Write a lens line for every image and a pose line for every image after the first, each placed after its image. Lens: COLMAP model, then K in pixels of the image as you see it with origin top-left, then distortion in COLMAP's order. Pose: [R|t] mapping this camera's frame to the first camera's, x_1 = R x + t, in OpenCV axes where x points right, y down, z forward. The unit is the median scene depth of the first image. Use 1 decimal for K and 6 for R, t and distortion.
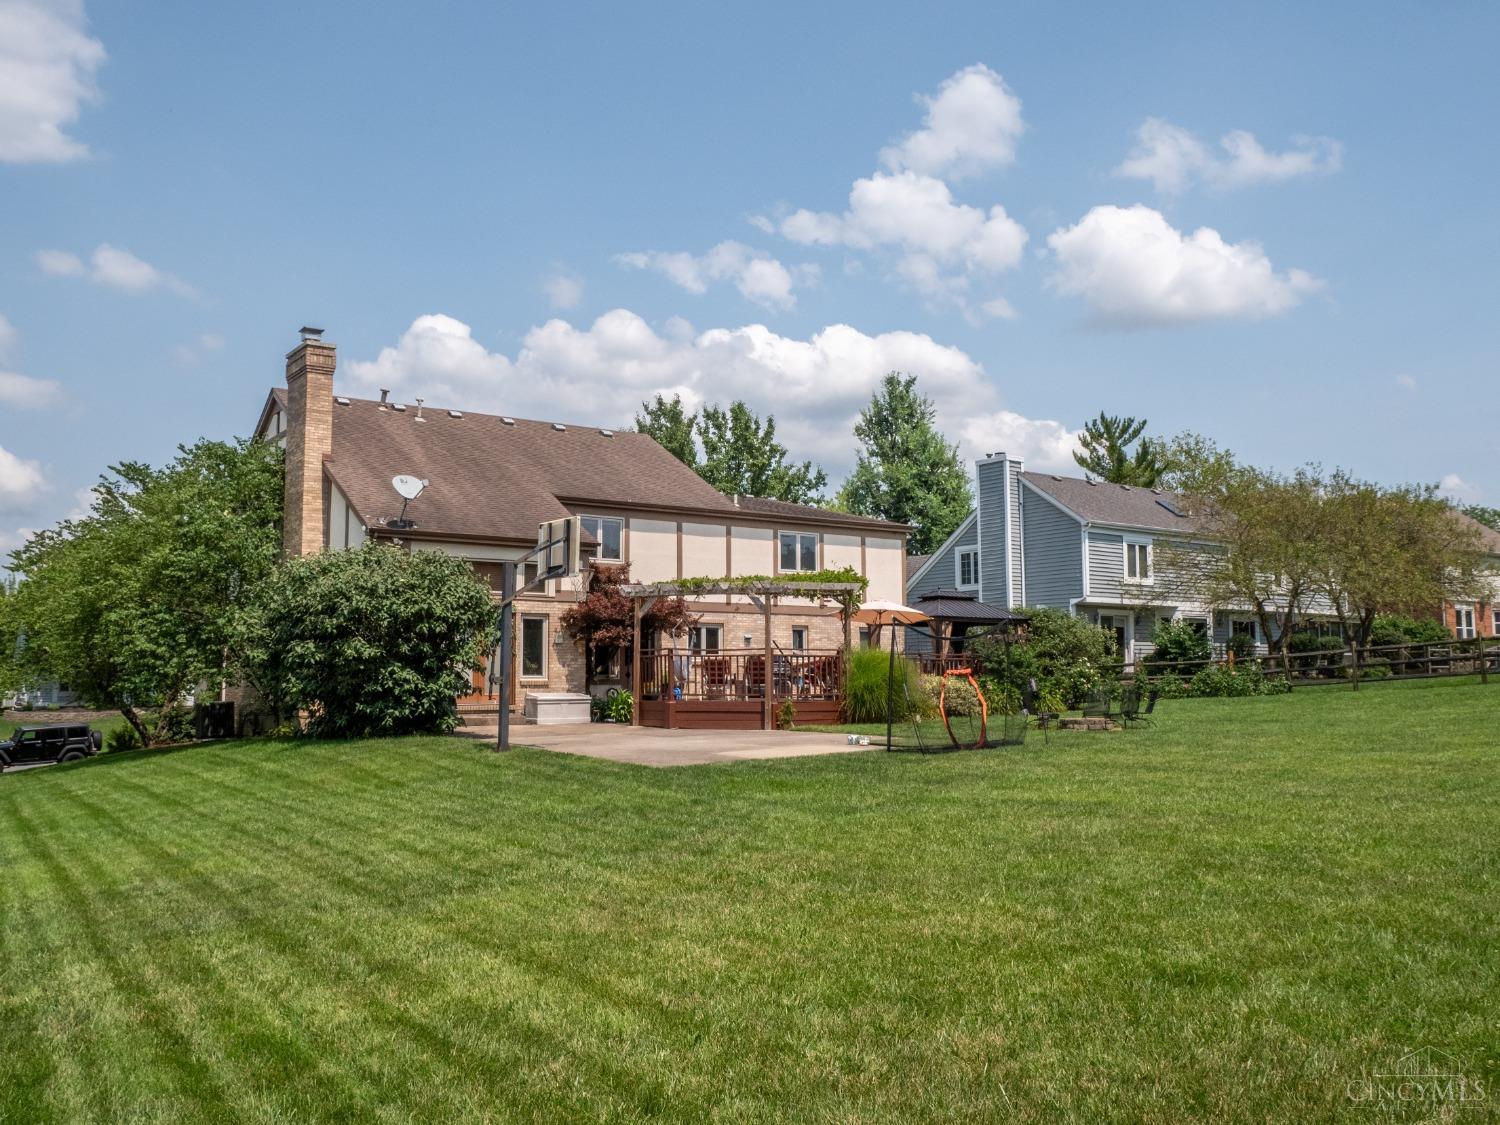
lens RADIAL K [[1212.8, 0, 750.0], [0, 1212.8, 562.5], [0, 0, 1]] dist [-0.041774, 0.004736]
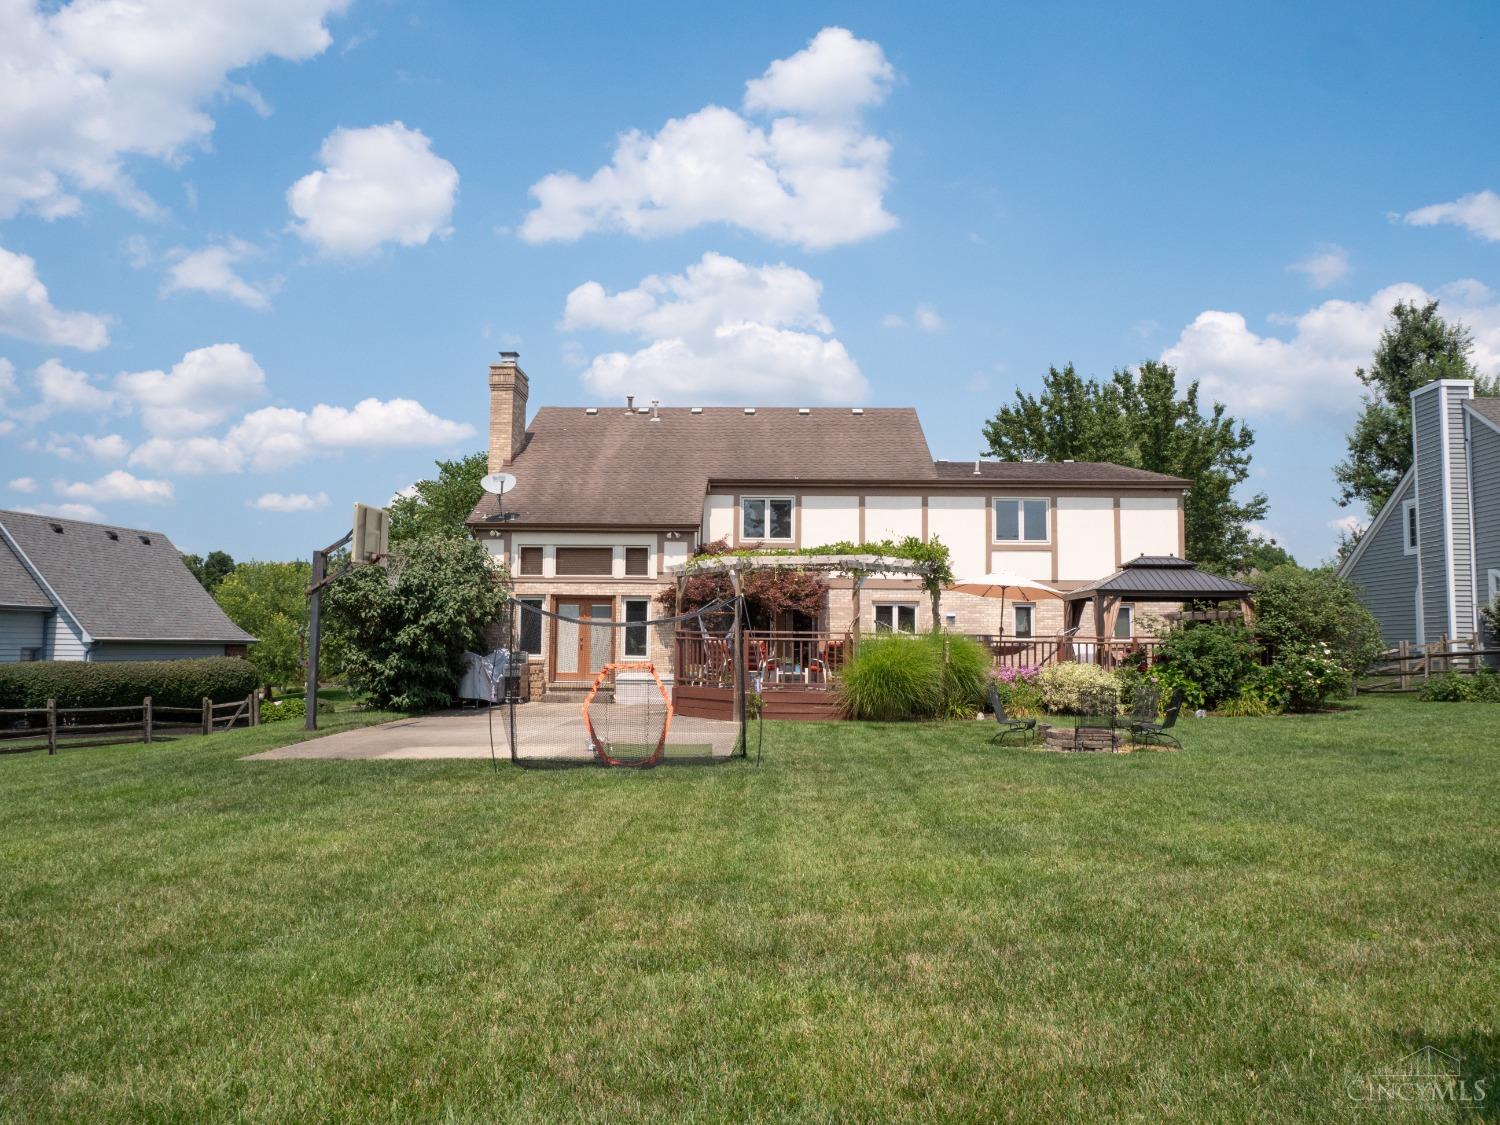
lens RADIAL K [[1092.6, 0, 750.0], [0, 1092.6, 562.5], [0, 0, 1]] dist [-0.046992, 0.018422]
pose [[0.809073, -0.040654, -0.586301, 0.384403], [0.044626, 0.998974, -0.007687, 0.022316], [0.586012, -0.019944, 0.810057, 0.264737]]
